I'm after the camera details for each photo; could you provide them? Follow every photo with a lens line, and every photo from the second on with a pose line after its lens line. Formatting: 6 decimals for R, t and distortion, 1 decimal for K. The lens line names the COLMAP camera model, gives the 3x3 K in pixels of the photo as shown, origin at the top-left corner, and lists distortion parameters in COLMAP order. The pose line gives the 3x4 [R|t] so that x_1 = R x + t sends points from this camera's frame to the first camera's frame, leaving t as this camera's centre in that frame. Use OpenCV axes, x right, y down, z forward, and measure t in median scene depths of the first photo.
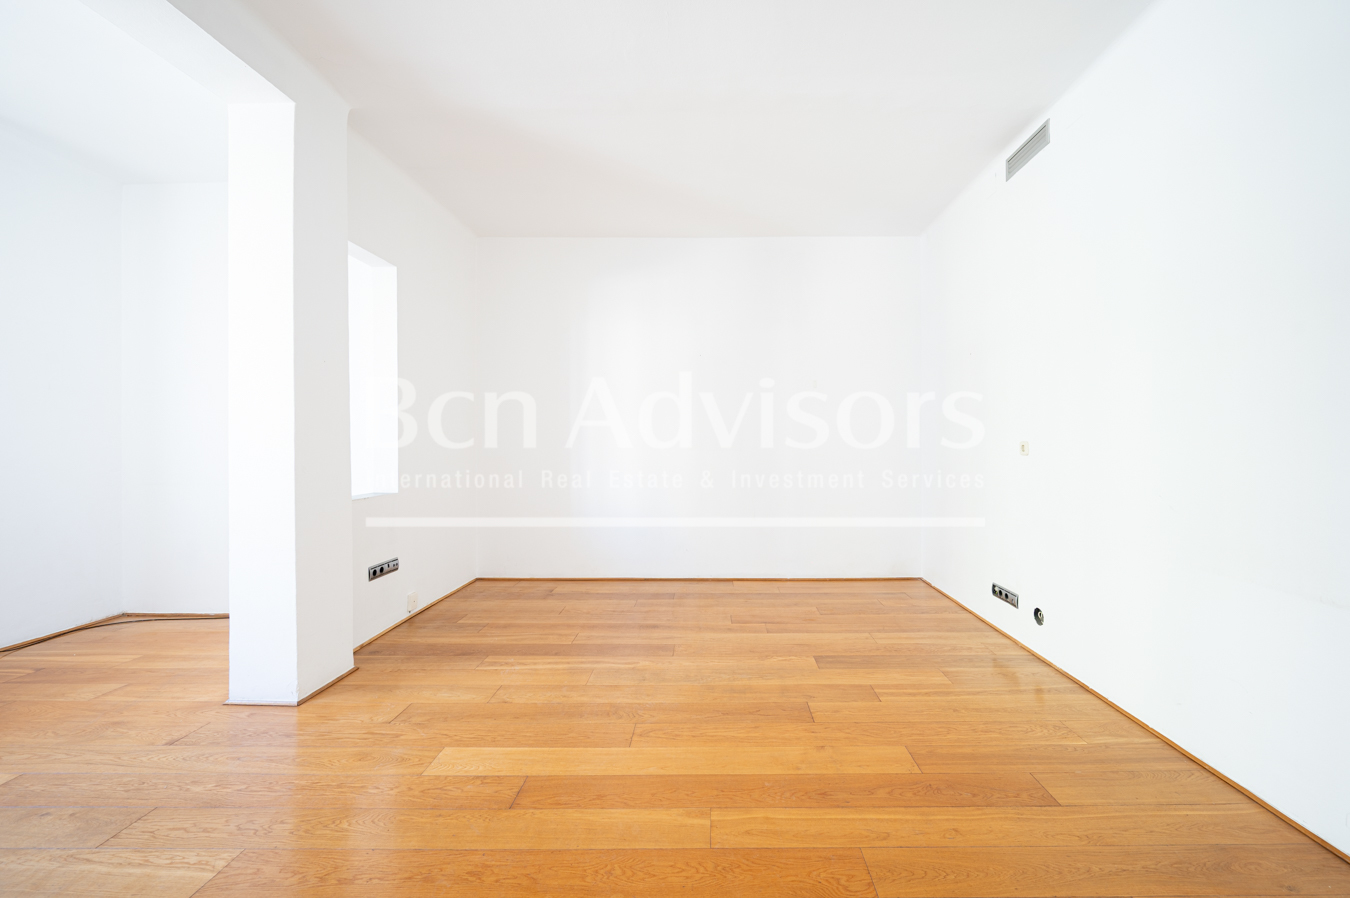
lens RADIAL K [[556.0, 0, 720.7], [0, 556.0, 437.8], [0, 0, 1]] dist [-0.001235, -0.000124]
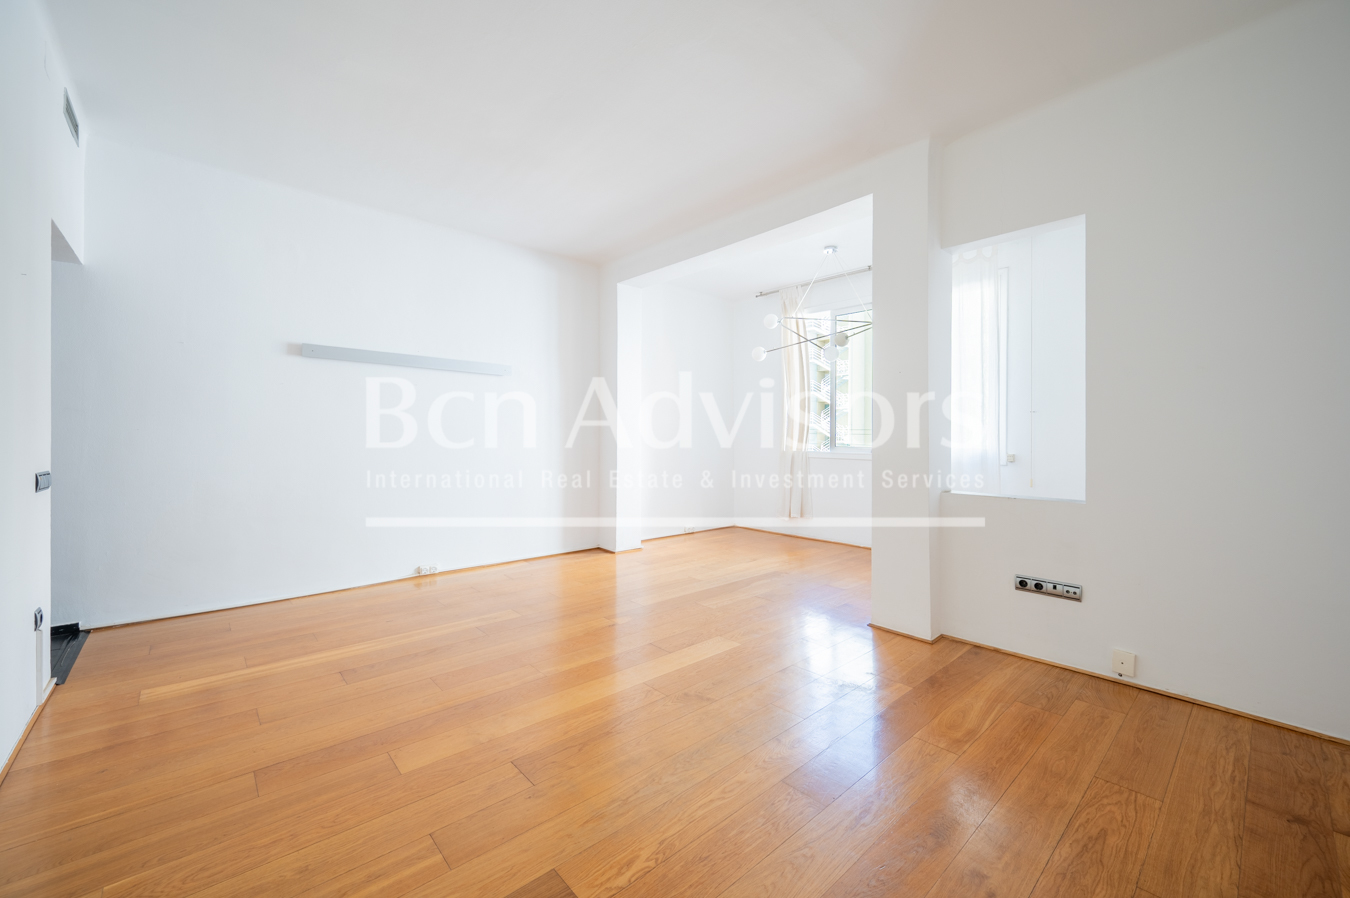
lens RADIAL K [[553.7, 0, 693.0], [0, 553.7, 437.1], [0, 0, 1]] dist [-0.002149, -0.000394]
pose [[-0.745914, 0.002444, -0.666038, 0.478098], [0.001997, 0.999997, 0.001432, 0.000975], [0.666040, -0.000262, -0.745916, 1.649262]]
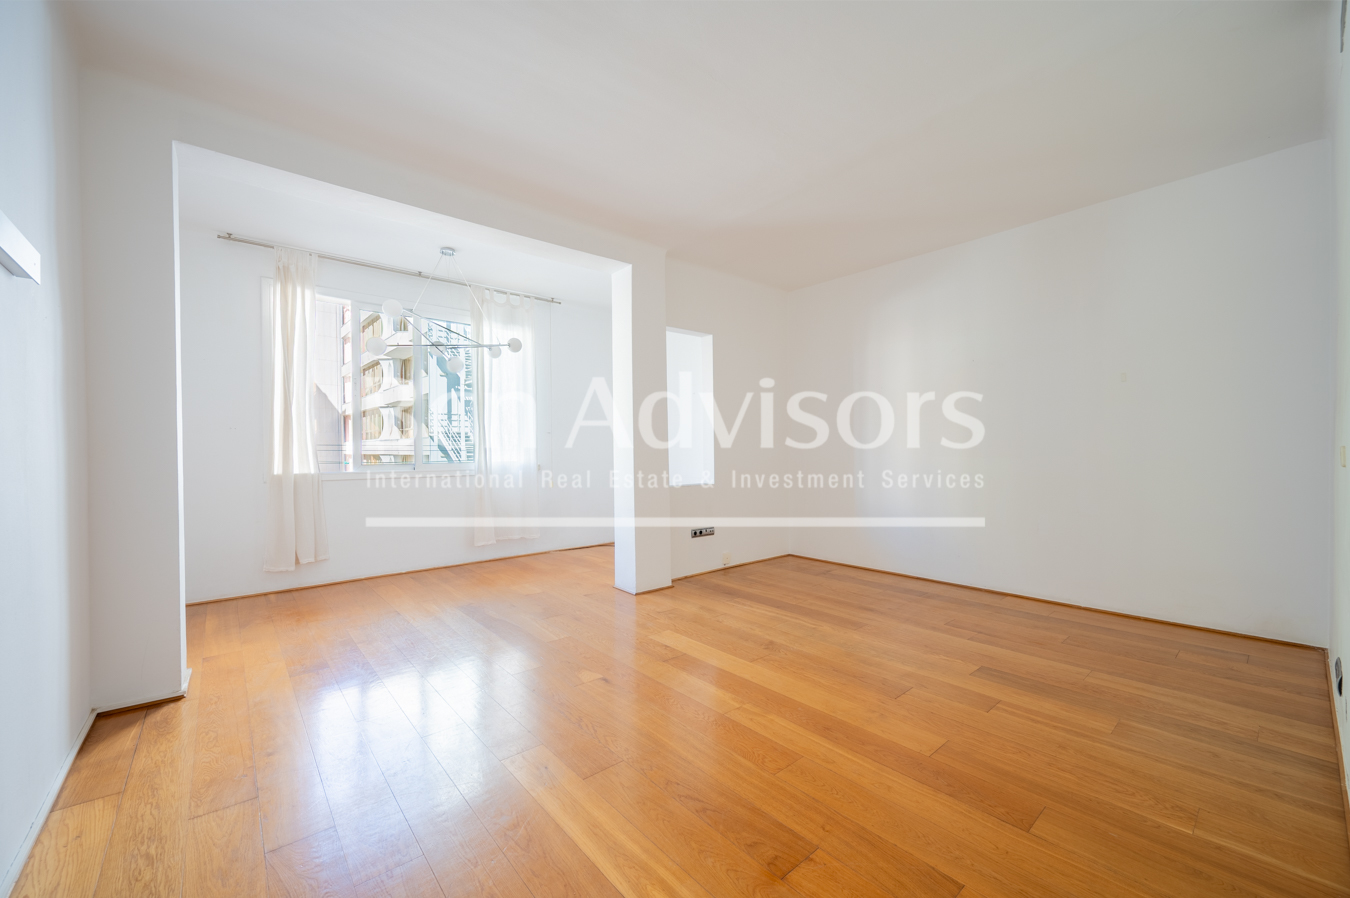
lens RADIAL K [[534.6, 0, 678.9], [0, 534.6, 454.4], [0, 0, 1]] dist [-0.001456, -0.000111]
pose [[0.650155, 0.002943, -0.759796, 0.635681], [0.011521, 0.999839, 0.013731, -0.006123], [0.759714, -0.017681, 0.650017, -0.031321]]
